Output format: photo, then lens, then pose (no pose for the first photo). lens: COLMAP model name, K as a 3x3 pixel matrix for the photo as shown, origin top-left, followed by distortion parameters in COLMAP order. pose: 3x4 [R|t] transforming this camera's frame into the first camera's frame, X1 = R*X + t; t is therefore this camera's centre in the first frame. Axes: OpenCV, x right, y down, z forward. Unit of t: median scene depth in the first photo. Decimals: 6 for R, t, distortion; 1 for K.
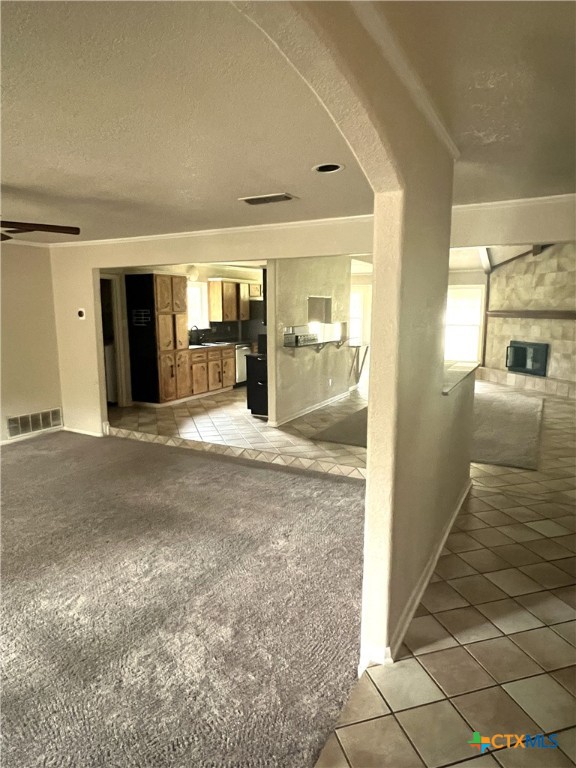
lens RADIAL K [[471.4, 0, 287.0], [0, 471.4, 384.6], [0, 0, 1]] dist [0.045296, 0.000623]
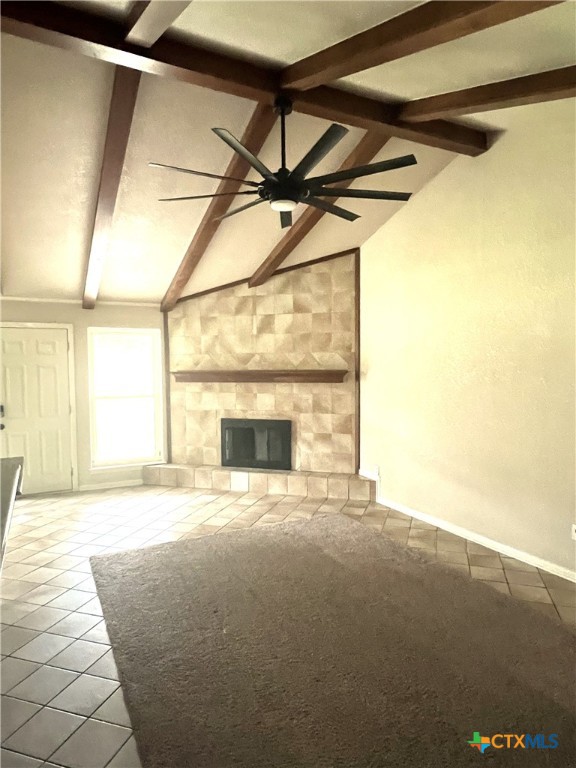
lens RADIAL K [[471.4, 0, 289.2], [0, 471.4, 385.6], [0, 0, 1]] dist [0.045296, 0.000623]
pose [[0.571255, -0.042155, 0.819690, 0.014928], [0.143134, 0.988494, -0.048916, -0.096518], [-0.808196, 0.145269, 0.570716, 0.598725]]
